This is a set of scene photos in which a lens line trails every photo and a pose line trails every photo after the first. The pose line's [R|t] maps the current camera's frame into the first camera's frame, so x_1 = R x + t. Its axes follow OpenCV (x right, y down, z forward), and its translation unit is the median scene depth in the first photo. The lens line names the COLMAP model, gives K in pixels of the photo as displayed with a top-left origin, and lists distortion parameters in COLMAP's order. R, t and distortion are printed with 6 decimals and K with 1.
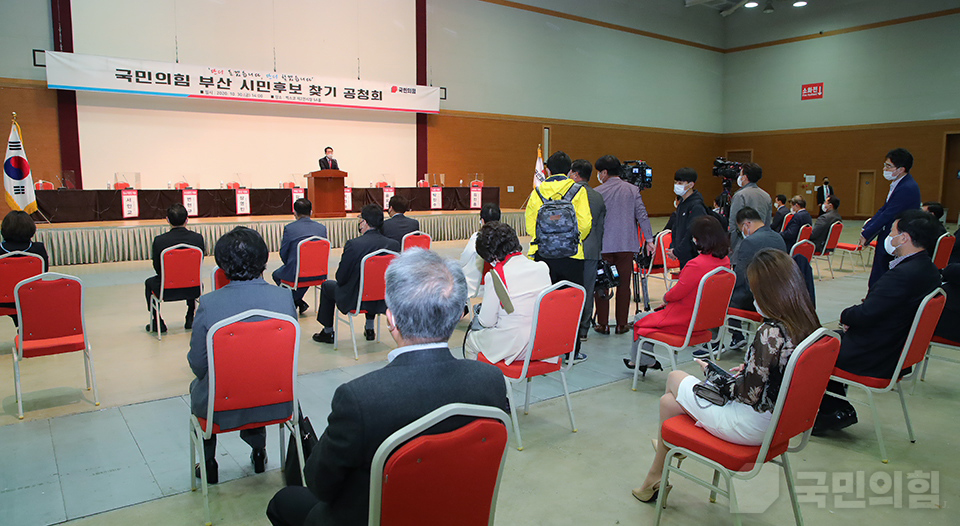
lens RADIAL K [[653.8, 0, 480.0], [0, 653.8, 263.0], [0, 0, 1]] dist [-0.074662, 0.035997]
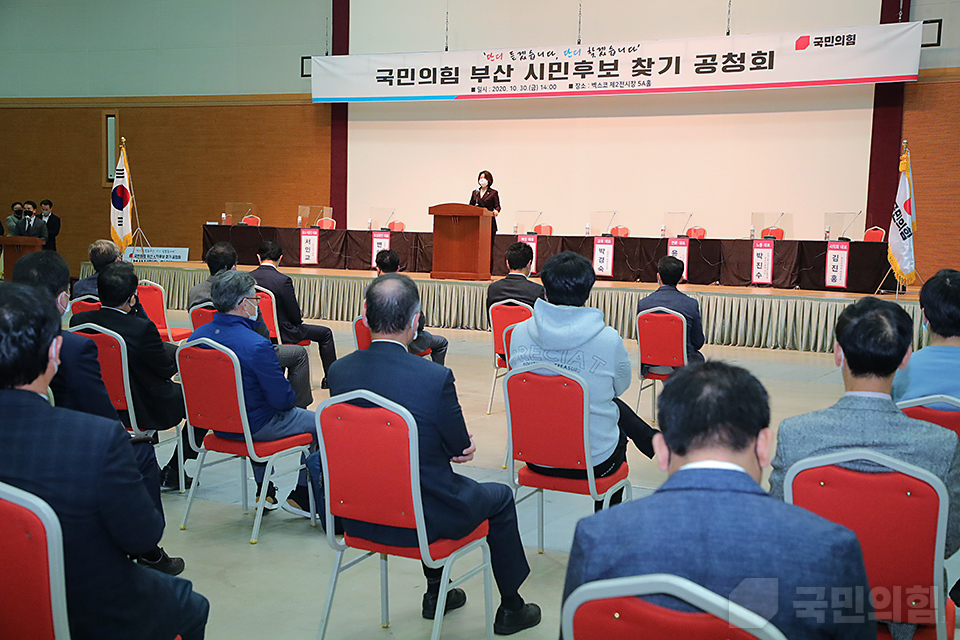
lens RADIAL K [[1259.2, 0, 480.0], [0, 1259.2, 320.0], [0, 0, 1]] dist [0.177360, 0.019860]
pose [[0.435483, 0.077545, -0.896851, 0.761636], [-0.131167, 0.991116, 0.022005, -0.053587], [0.890589, 0.108055, 0.441786, 0.426328]]
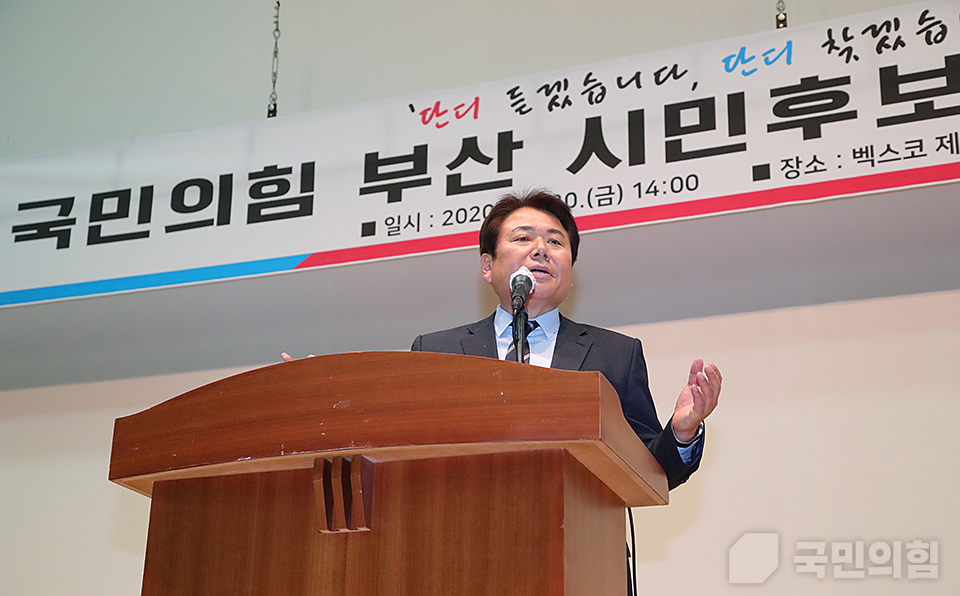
lens RADIAL K [[1533.6, 0, 478.3], [0, 1533.6, 320.8], [0, 0, 1]] dist [0.262330, 0.027293]
pose [[0.540969, -0.274686, -0.794922, -0.070723], [-0.111924, 0.913243, -0.391739, -0.070830], [0.833562, 0.300890, 0.463292, 0.801486]]
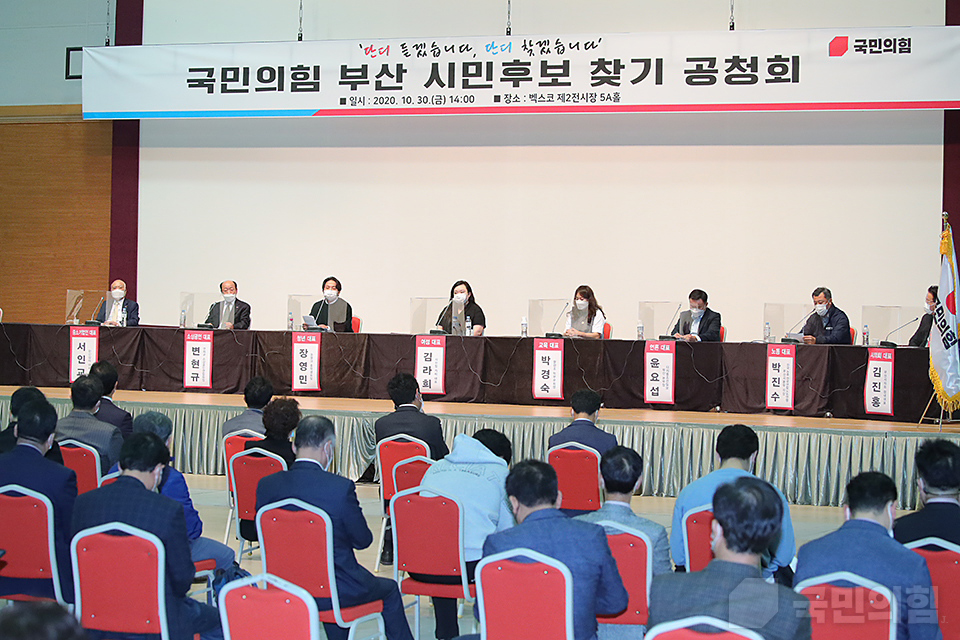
lens RADIAL K [[2724.5, 0, 480.0], [0, 2724.5, 320.0], [0, 0, 1]] dist [-0.285607, -0.614122]
pose [[0.478142, 0.023034, -0.877981, 1.151124], [-0.119656, 0.992044, -0.039138, -0.060974], [0.870094, 0.123769, 0.477093, 0.230669]]
